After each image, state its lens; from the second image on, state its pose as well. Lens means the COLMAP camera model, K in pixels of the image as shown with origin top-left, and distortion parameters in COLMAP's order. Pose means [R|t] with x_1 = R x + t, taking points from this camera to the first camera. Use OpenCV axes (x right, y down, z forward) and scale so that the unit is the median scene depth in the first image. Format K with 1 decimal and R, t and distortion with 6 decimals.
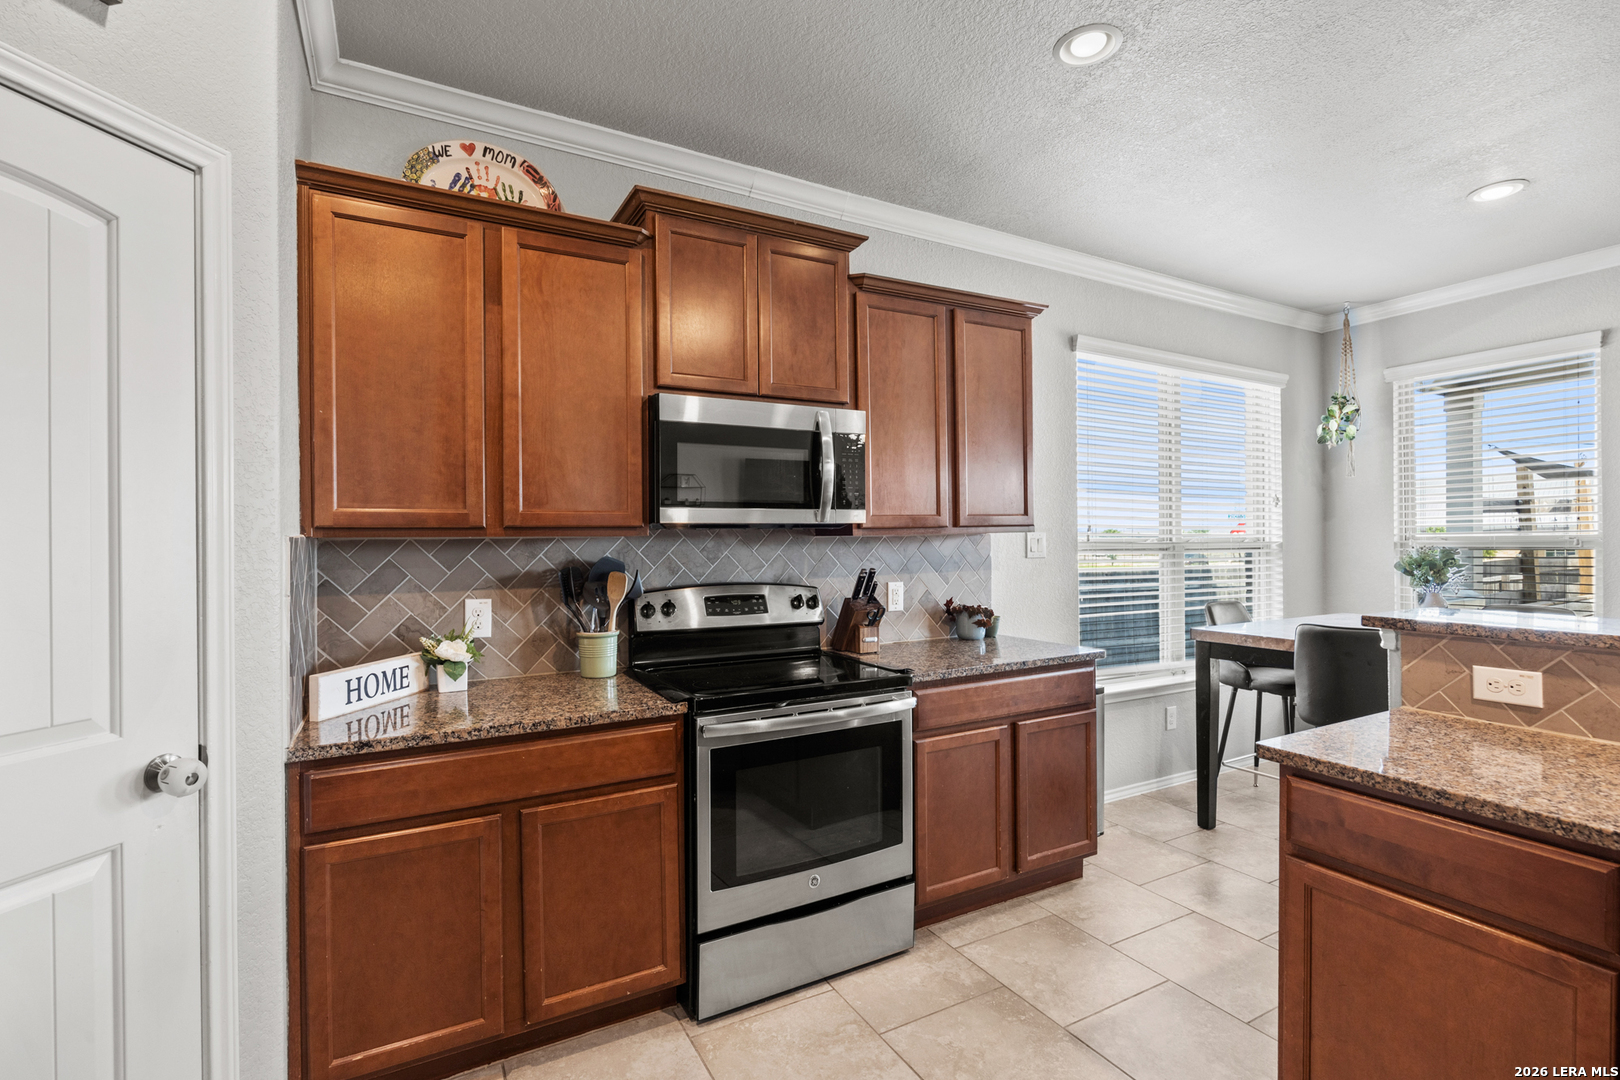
lens RADIAL K [[748.7, 0, 804.5], [0, 748.7, 540.9], [0, 0, 1]] dist [-0.004913, -0.000159]
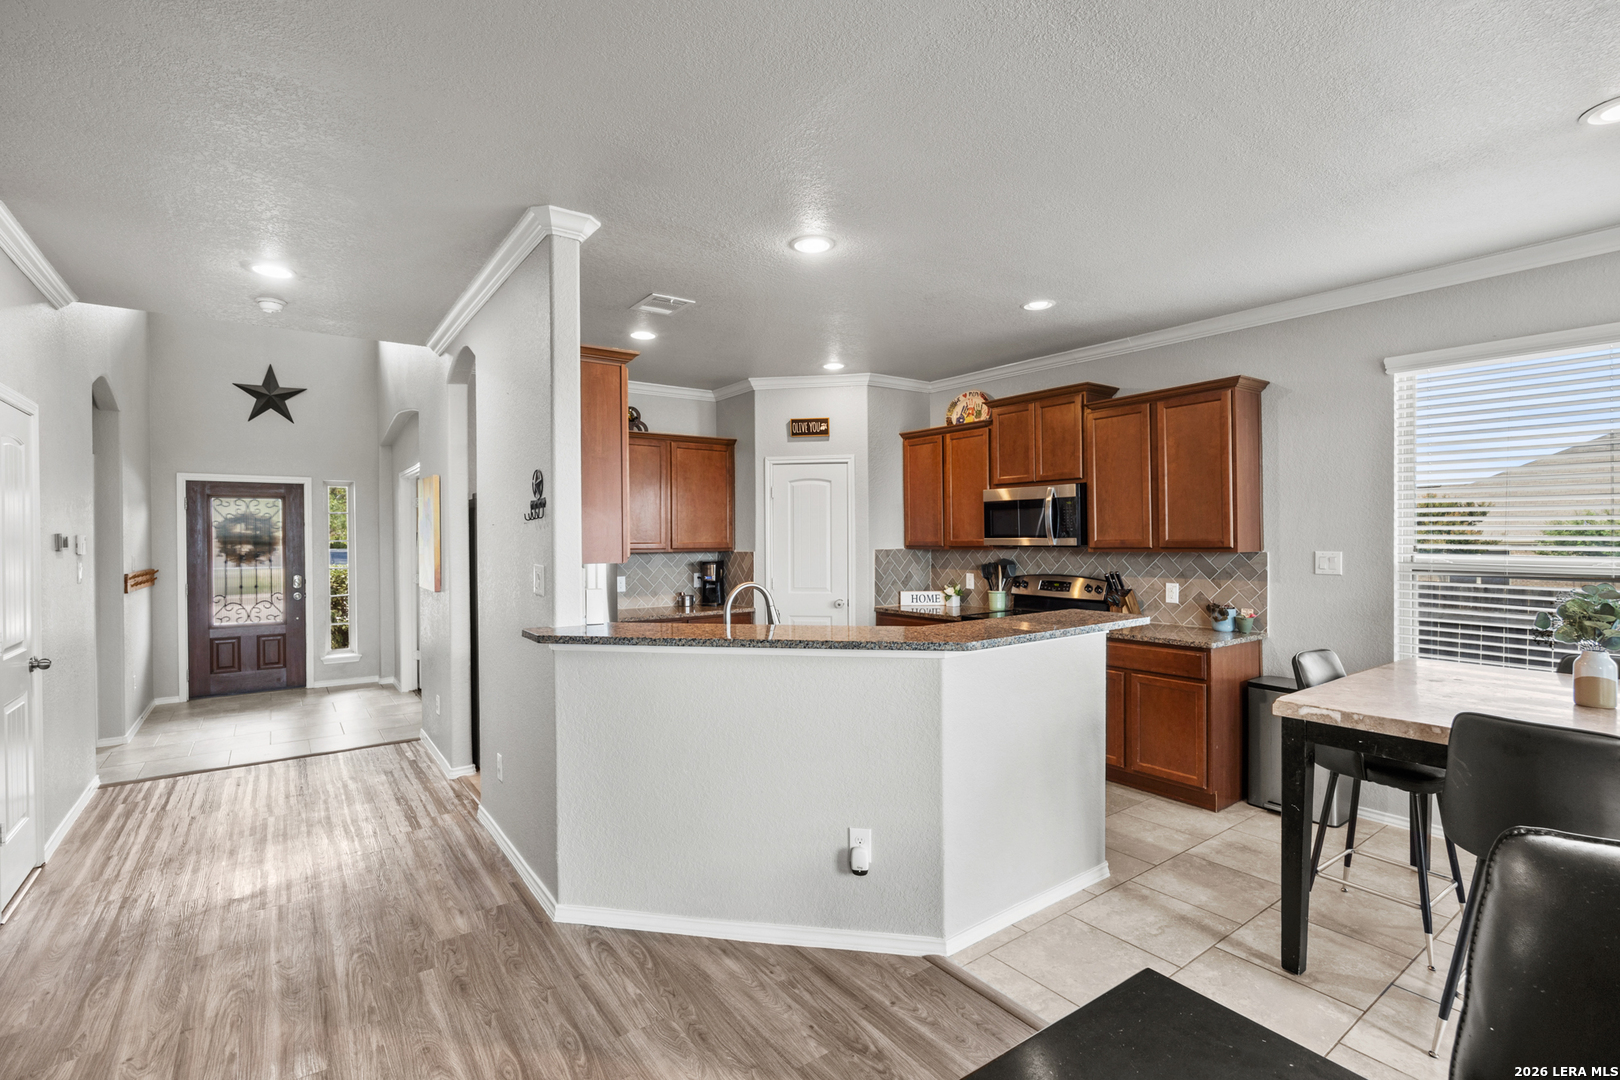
lens RADIAL K [[748.7, 0, 812.3], [0, 748.7, 540.6], [0, 0, 1]] dist [-0.004913, -0.000159]
pose [[0.130273, 0.011069, -0.991416, 1.867506], [0.000182, 0.999937, 0.011188, -0.057319], [0.991478, -0.001638, 0.130263, 0.141946]]
